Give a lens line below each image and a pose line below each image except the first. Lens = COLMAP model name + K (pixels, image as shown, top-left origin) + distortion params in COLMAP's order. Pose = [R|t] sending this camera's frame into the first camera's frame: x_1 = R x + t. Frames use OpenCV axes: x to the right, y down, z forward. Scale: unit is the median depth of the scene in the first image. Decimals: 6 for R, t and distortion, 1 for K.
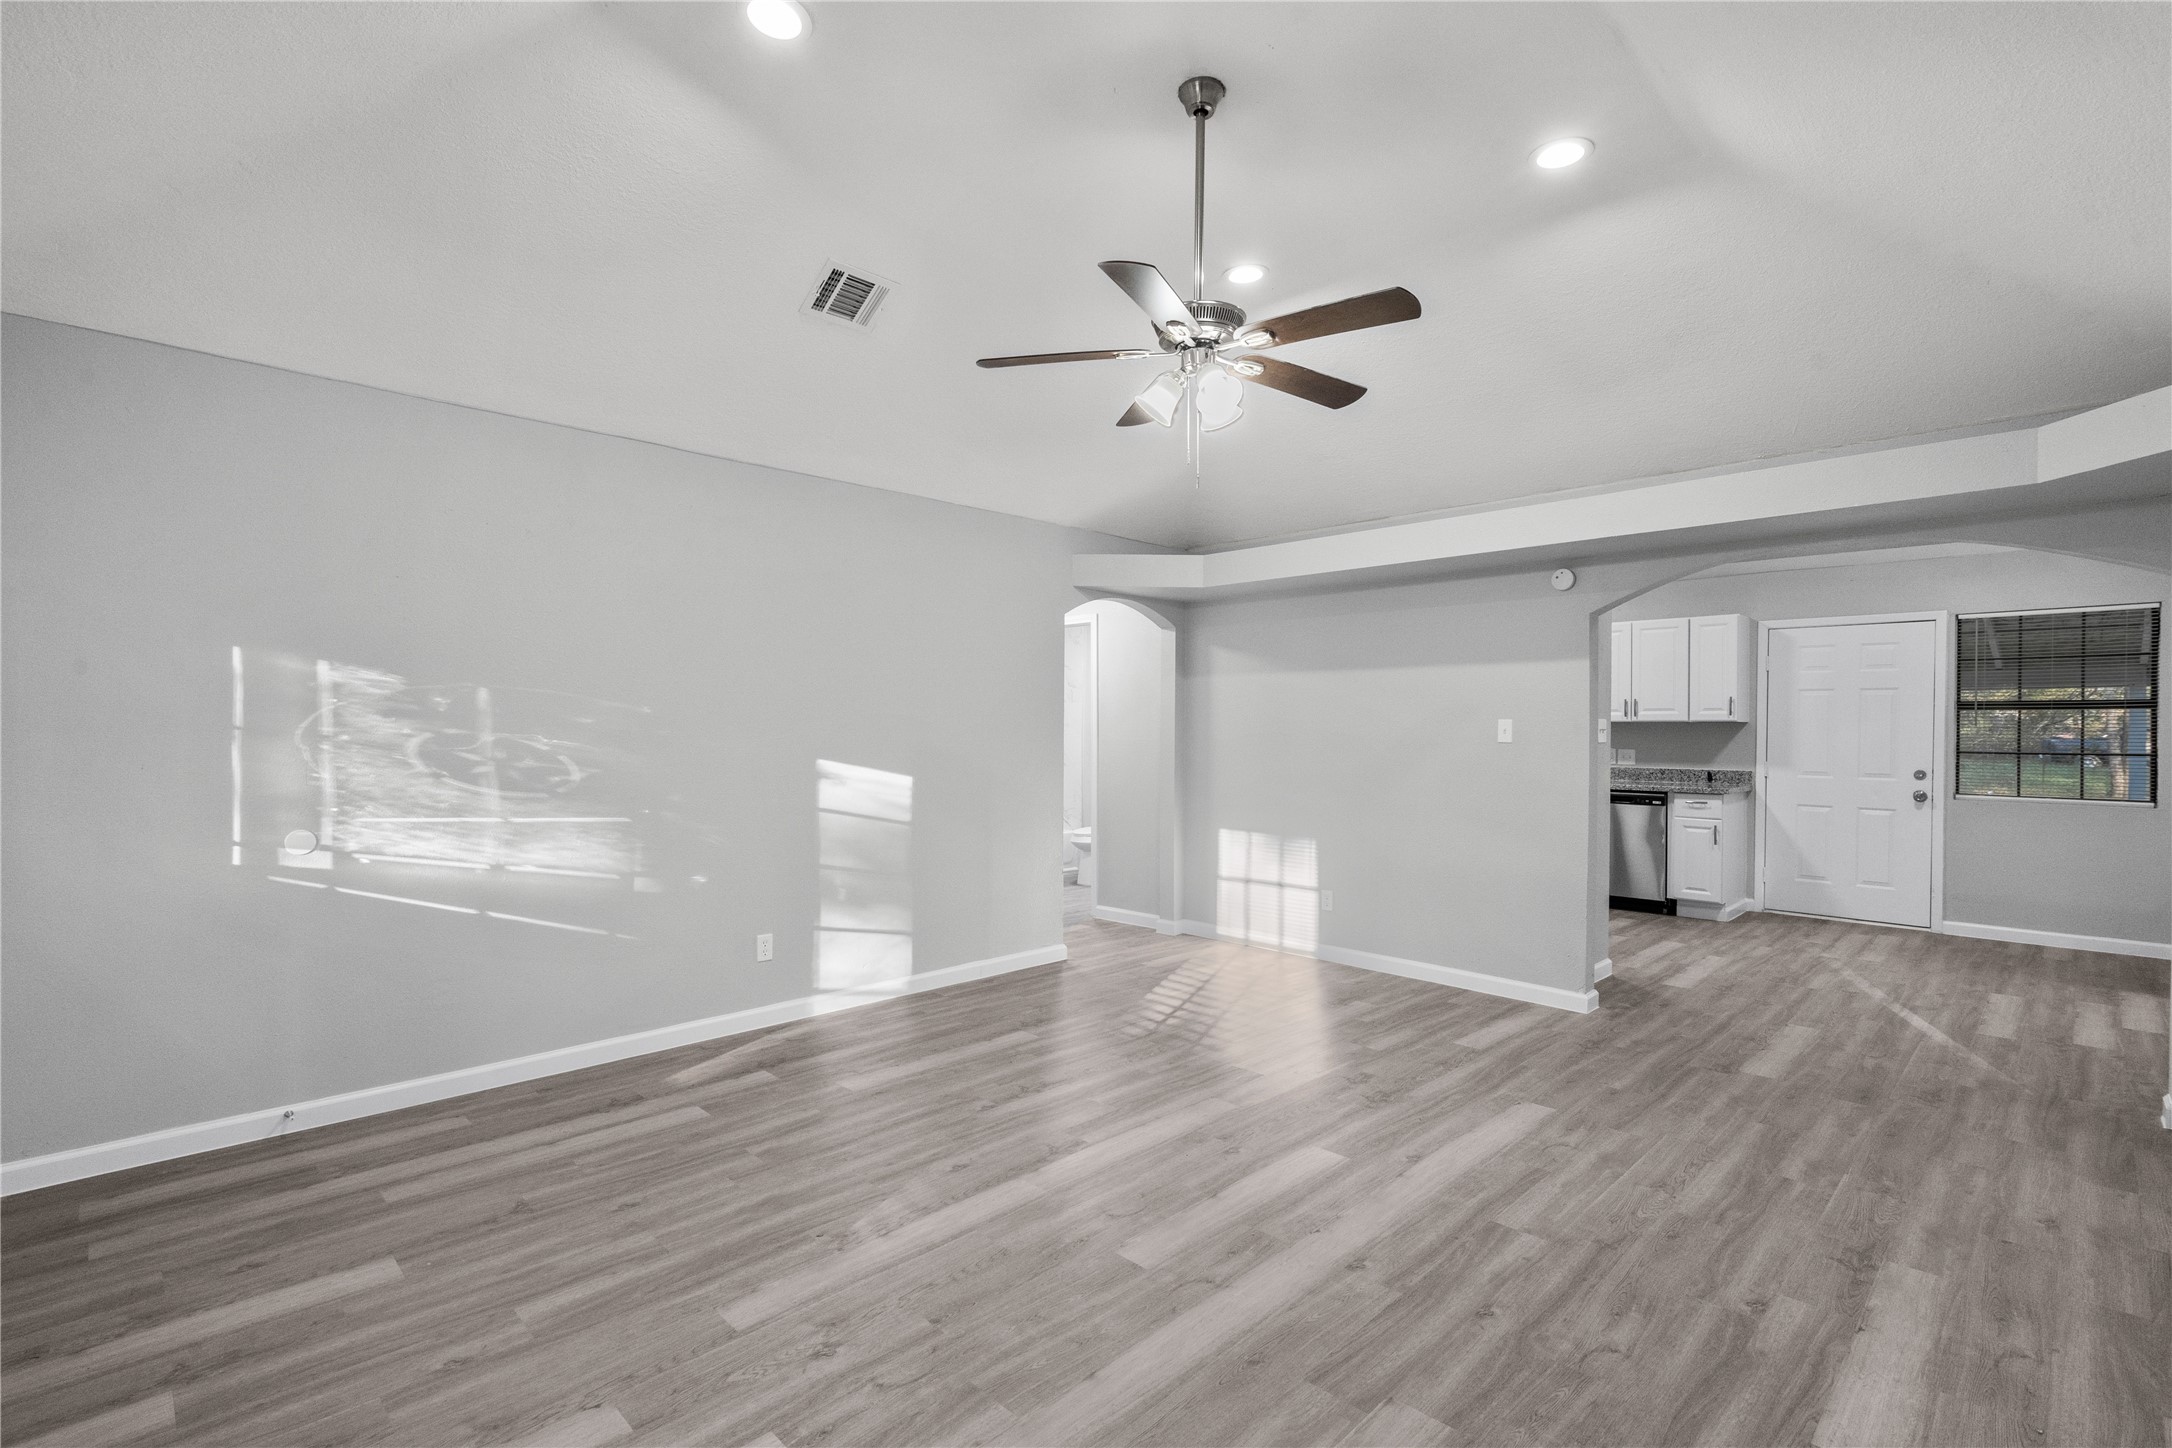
lens RADIAL K [[996.8, 0, 1077.2], [0, 996.8, 728.7], [0, 0, 1]] dist [-0.005408, 0.002477]
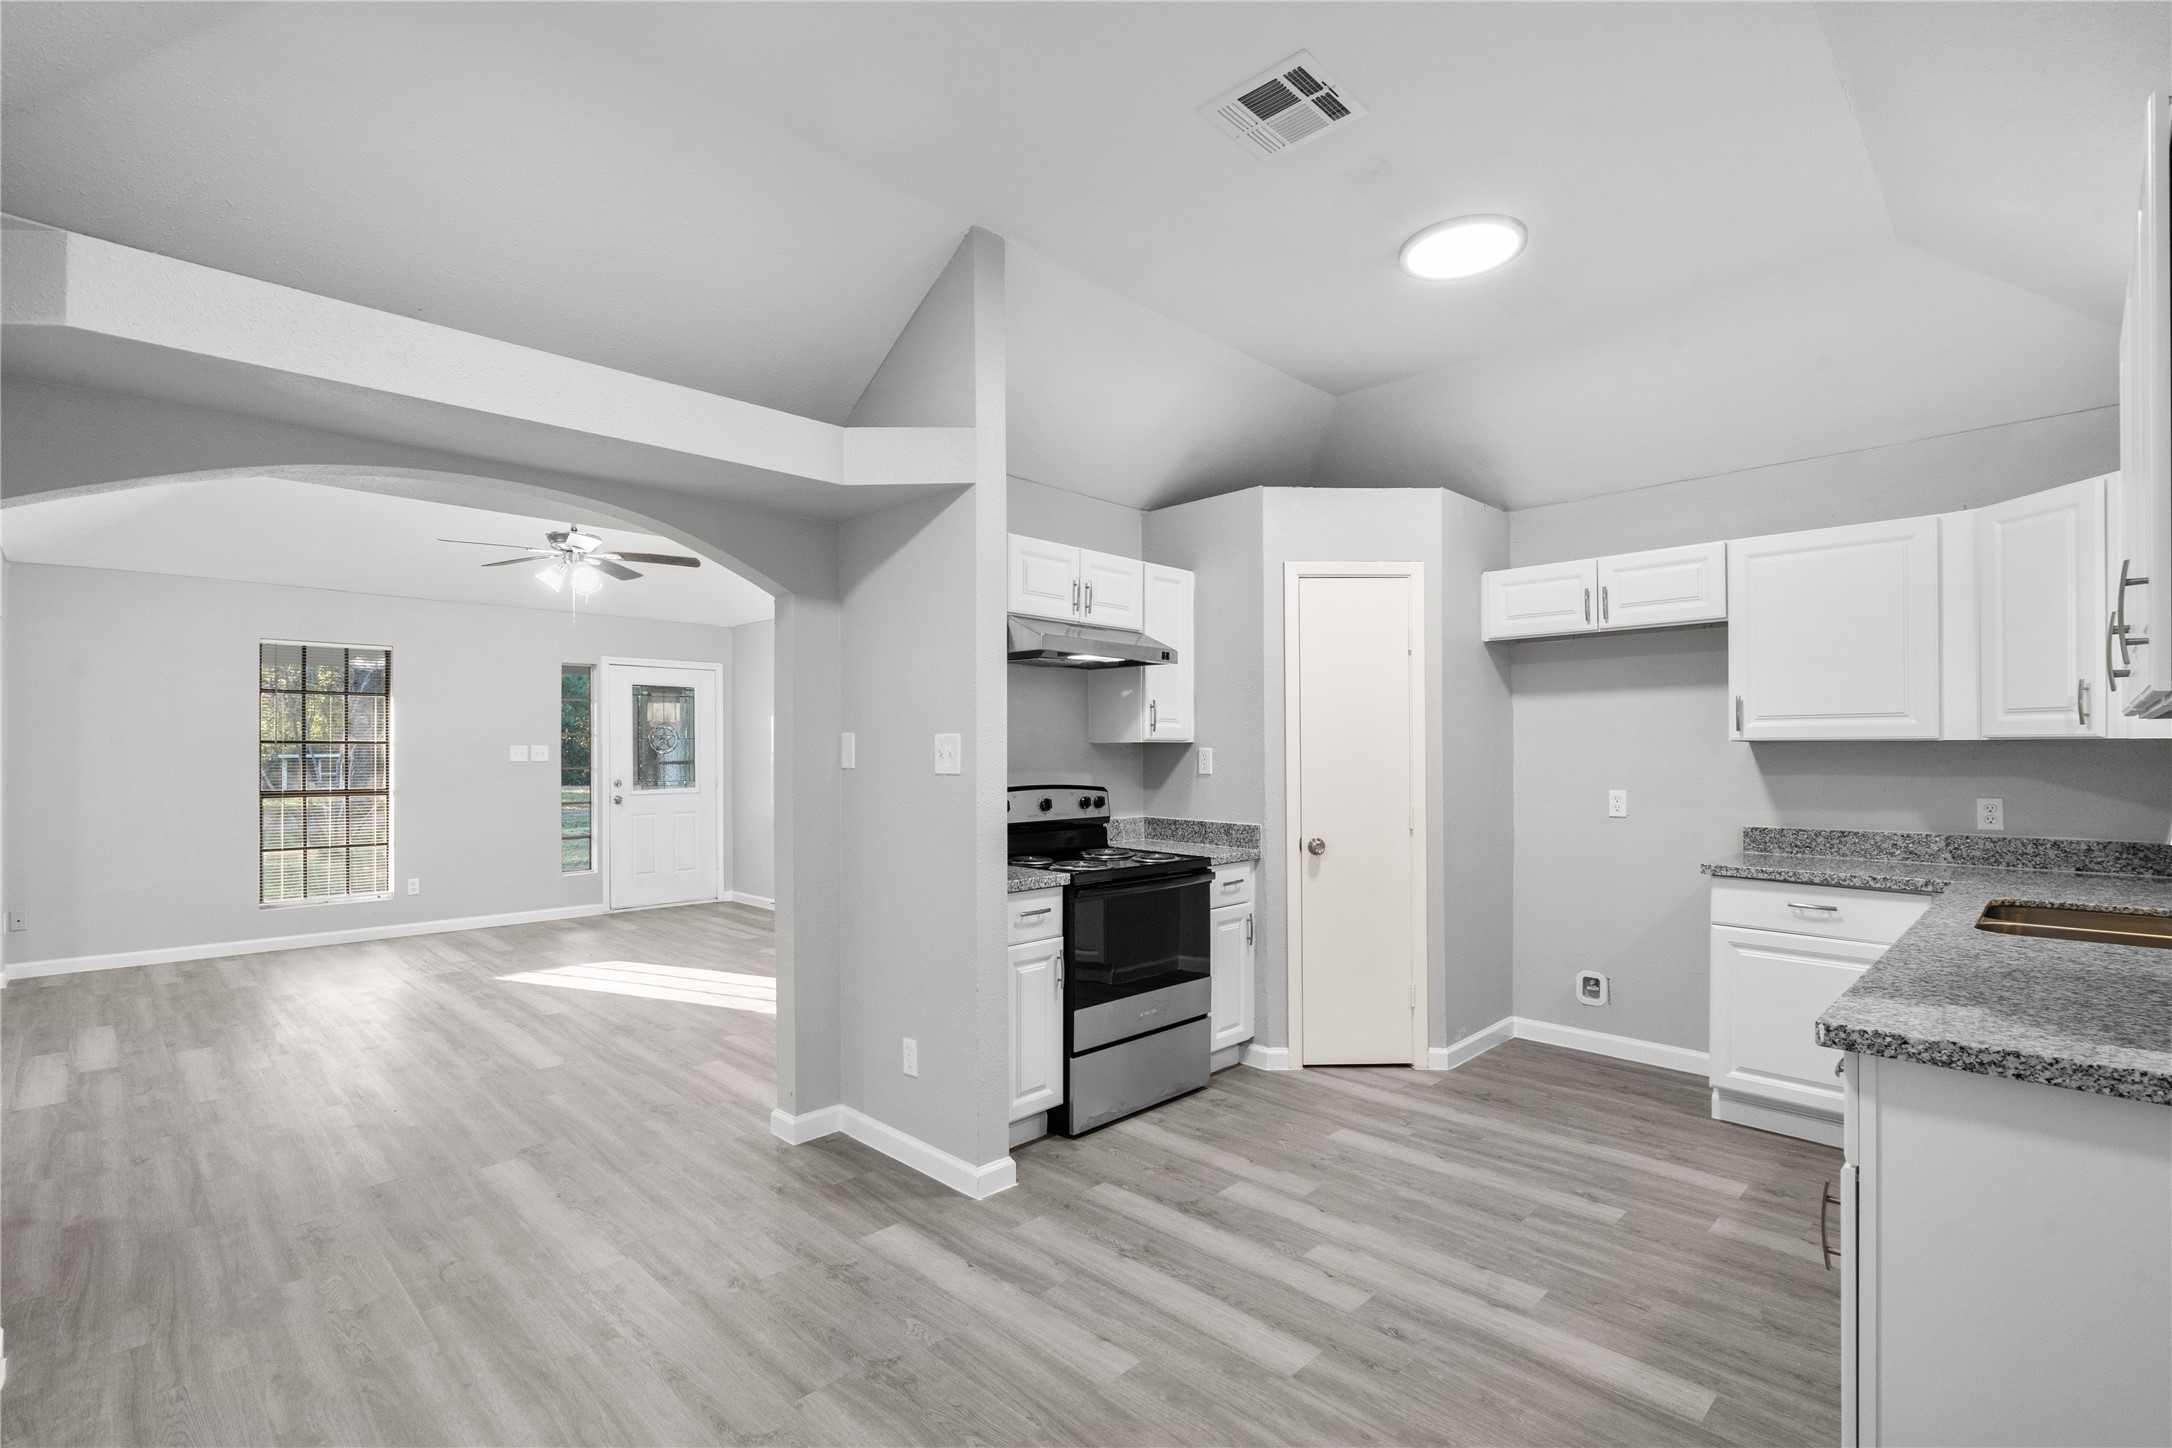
lens RADIAL K [[996.8, 0, 1082.9], [0, 996.8, 745.0], [0, 0, 1]] dist [-0.005408, 0.002477]
pose [[0.013261, -0.012353, -0.999836, 1.693156], [0.001477, 0.999923, -0.012335, 0.005235], [0.999911, -0.001313, 0.013278, 1.634320]]
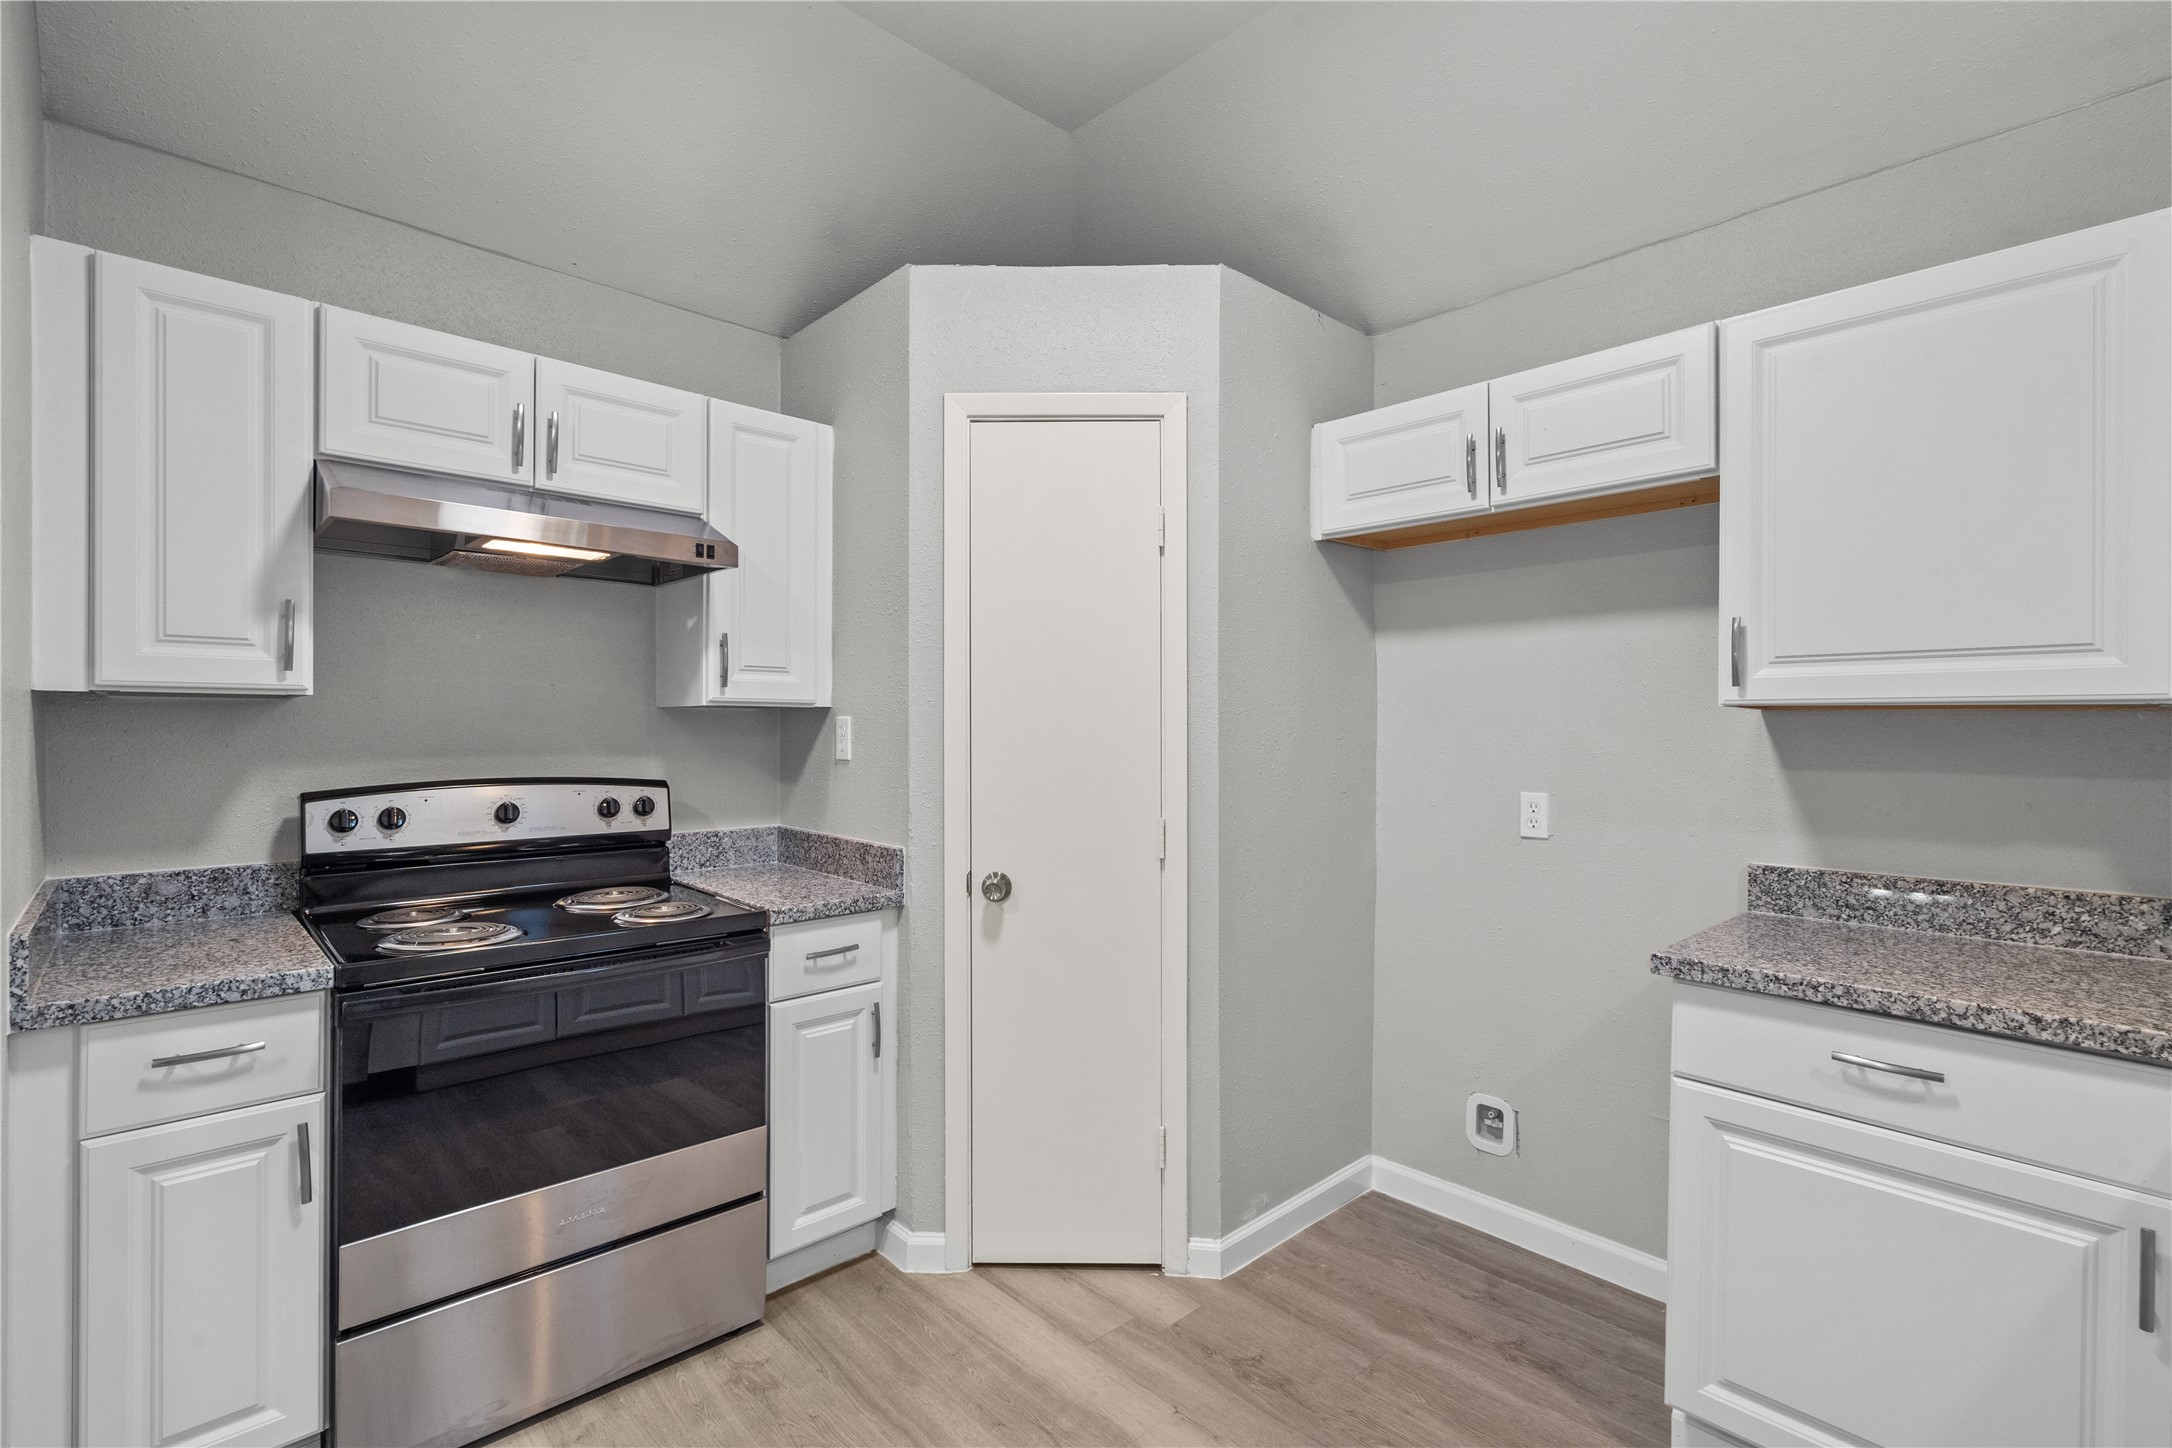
lens RADIAL K [[996.8, 0, 1077.9], [0, 996.8, 727.1], [0, 0, 1]] dist [-0.005408, 0.002477]
pose [[-0.015774, -0.005544, -0.999860, 1.184179], [-0.004512, 0.999975, -0.005473, 0.005234], [0.999865, 0.004425, -0.015799, 2.001541]]
